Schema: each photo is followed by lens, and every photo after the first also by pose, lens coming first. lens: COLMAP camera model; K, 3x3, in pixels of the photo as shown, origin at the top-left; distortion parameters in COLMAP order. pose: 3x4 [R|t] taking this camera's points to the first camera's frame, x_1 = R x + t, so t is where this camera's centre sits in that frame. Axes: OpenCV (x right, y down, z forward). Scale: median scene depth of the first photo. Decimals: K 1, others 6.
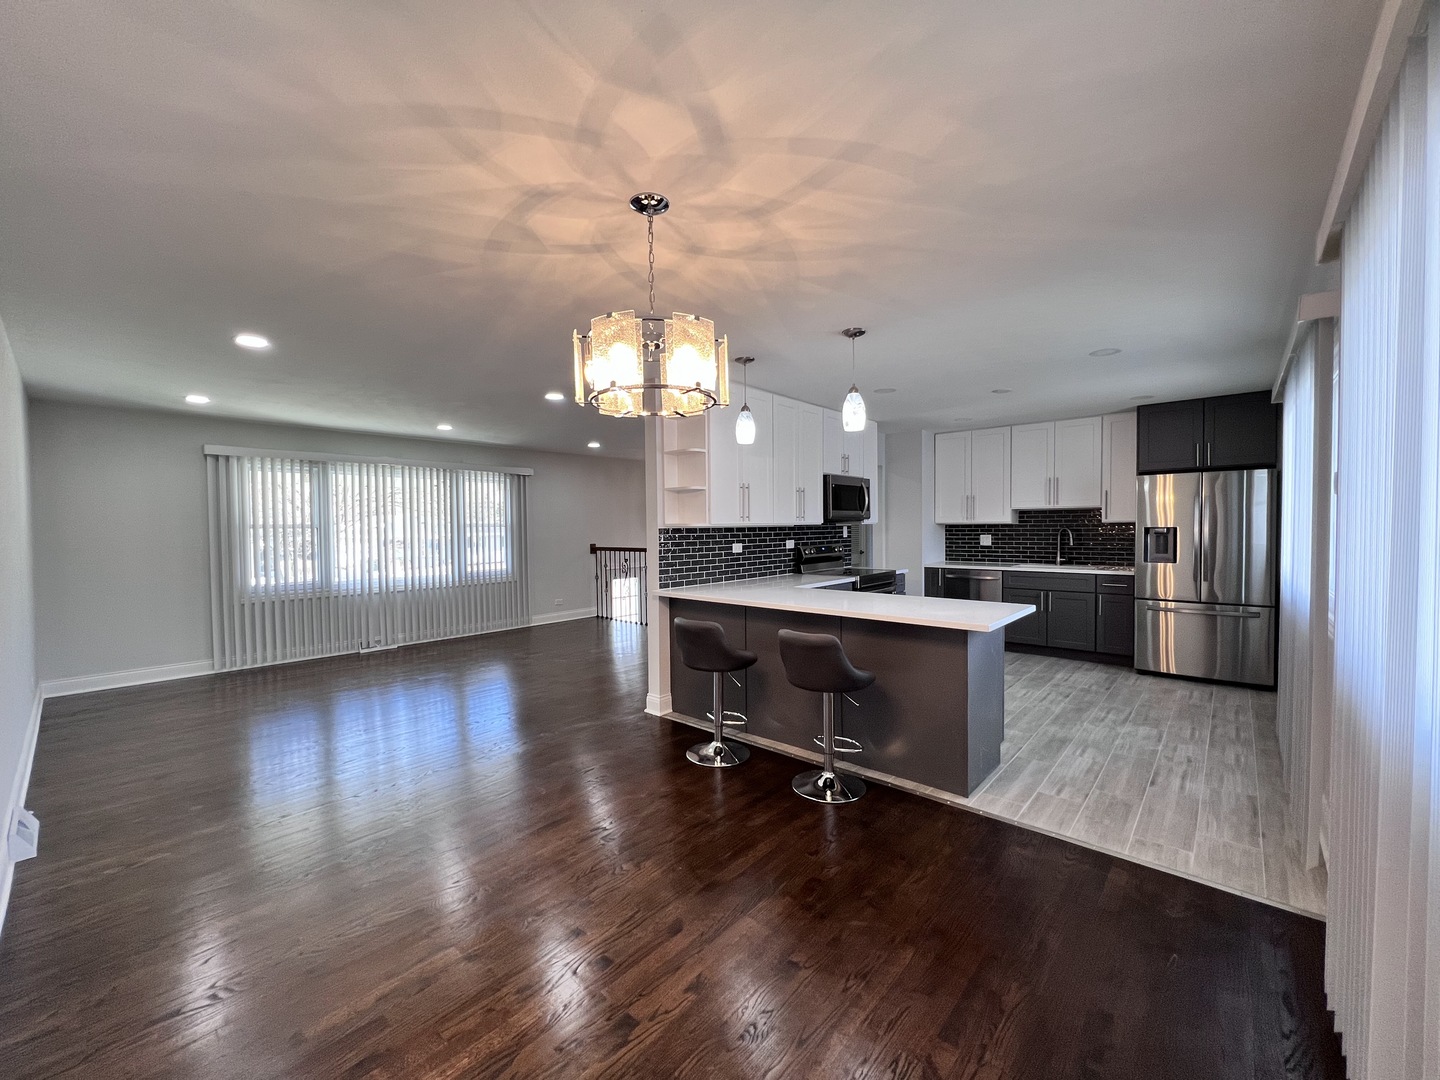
lens RADIAL K [[580.4, 0, 722.3], [0, 580.4, 541.5], [0, 0, 1]] dist [-0.001774, -0.000240]
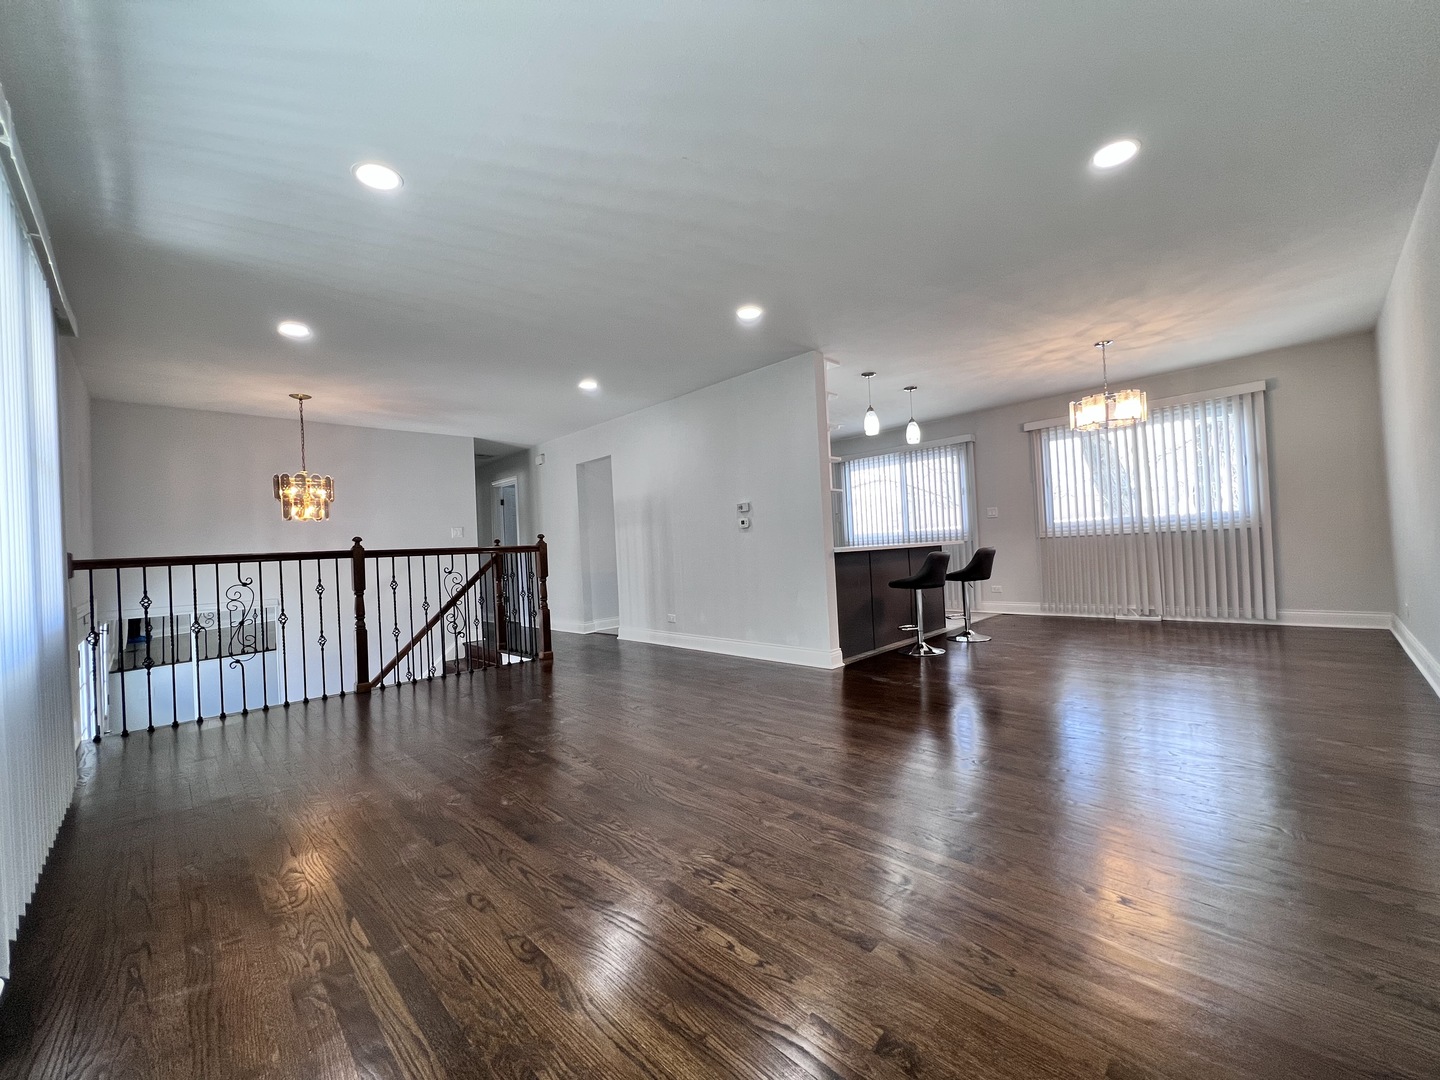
lens RADIAL K [[573.4, 0, 716.2], [0, 573.4, 542.1], [0, 0, 1]] dist [-0.002412, -0.000661]
pose [[0.062740, 0.012708, 0.997949, -0.903534], [0.078501, 0.996758, -0.017628, 0.059528], [-0.994938, 0.079446, 0.061540, 0.873442]]
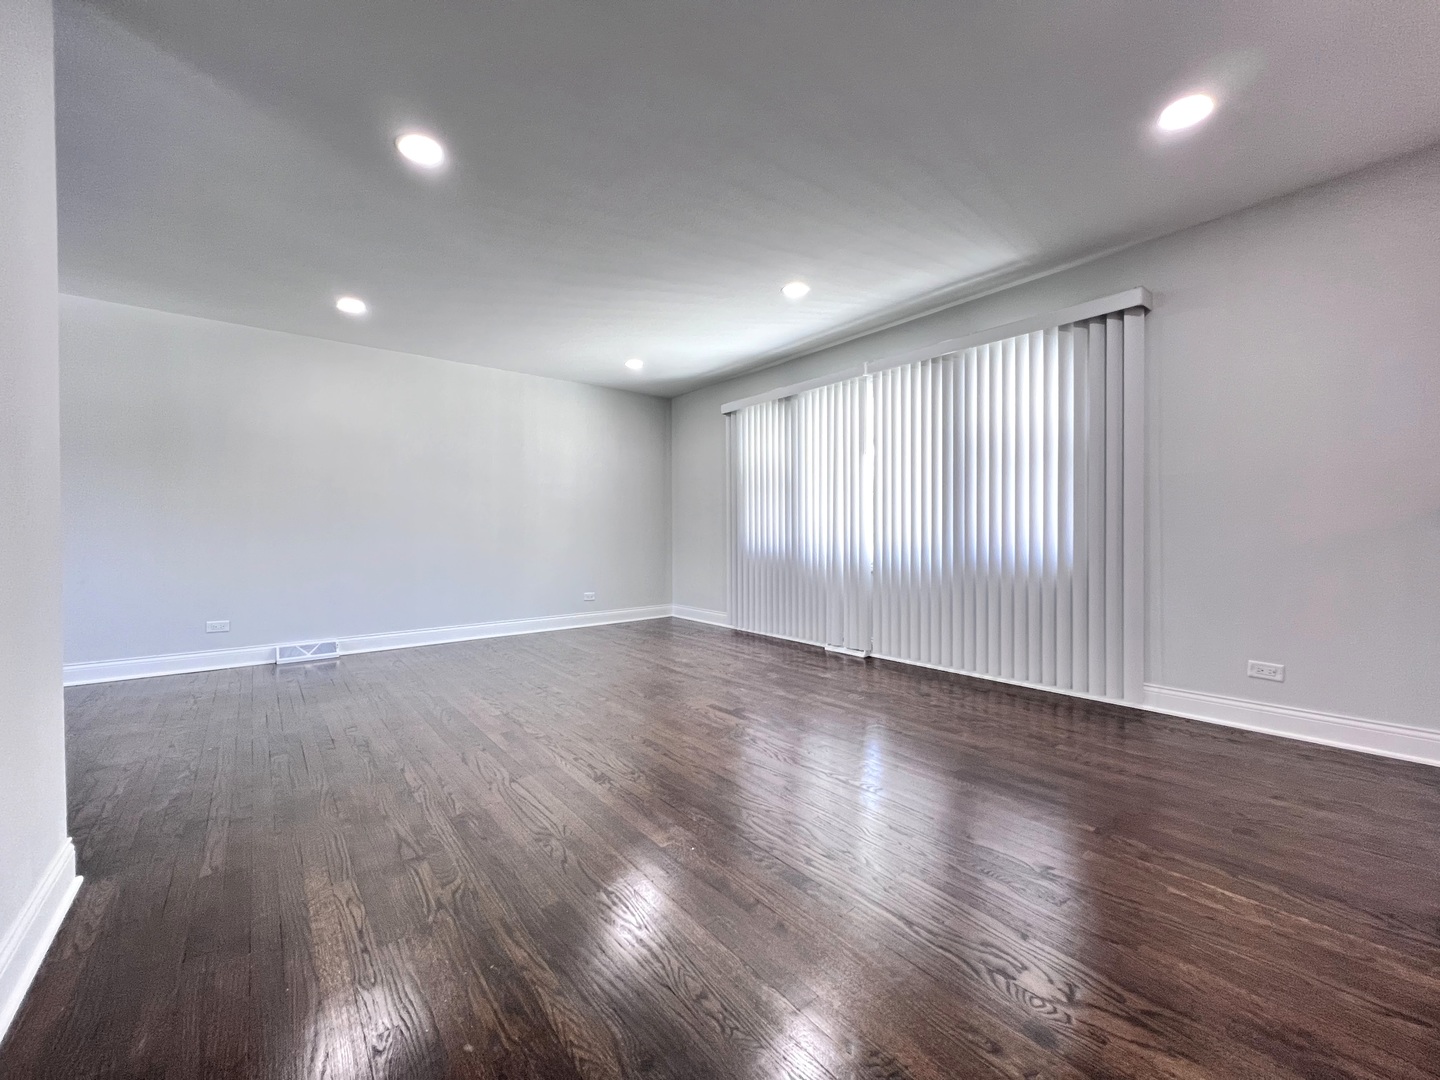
lens RADIAL K [[573.4, 0, 715.7], [0, 573.4, 538.8], [0, 0, 1]] dist [-0.002412, -0.000661]
pose [[-0.171423, 0.013594, -0.985104, 0.117569], [-0.024460, 0.999538, 0.018049, 0.052192], [0.984894, 0.027189, -0.171011, 1.136396]]
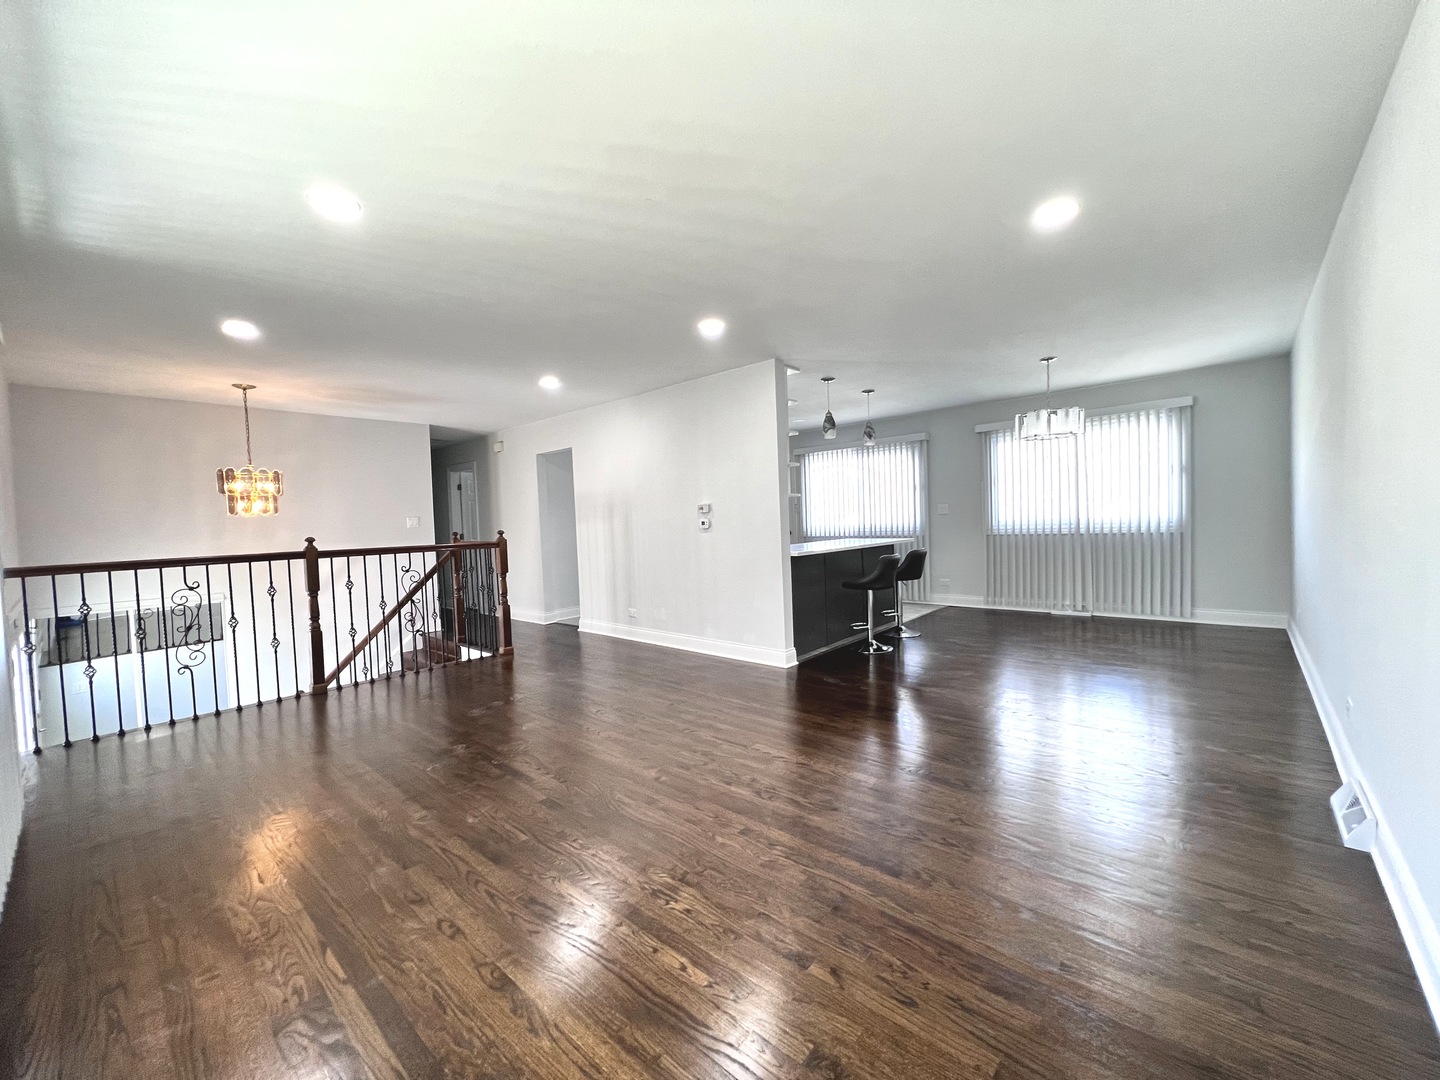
lens RADIAL K [[573.4, 0, 716.9], [0, 573.4, 541.3], [0, 0, 1]] dist [-0.002412, -0.000661]
pose [[-0.004930, -0.032607, 0.999456, -0.923163], [0.065760, 0.997294, 0.032861, 0.016697], [-0.997823, 0.065887, -0.002772, 0.867493]]
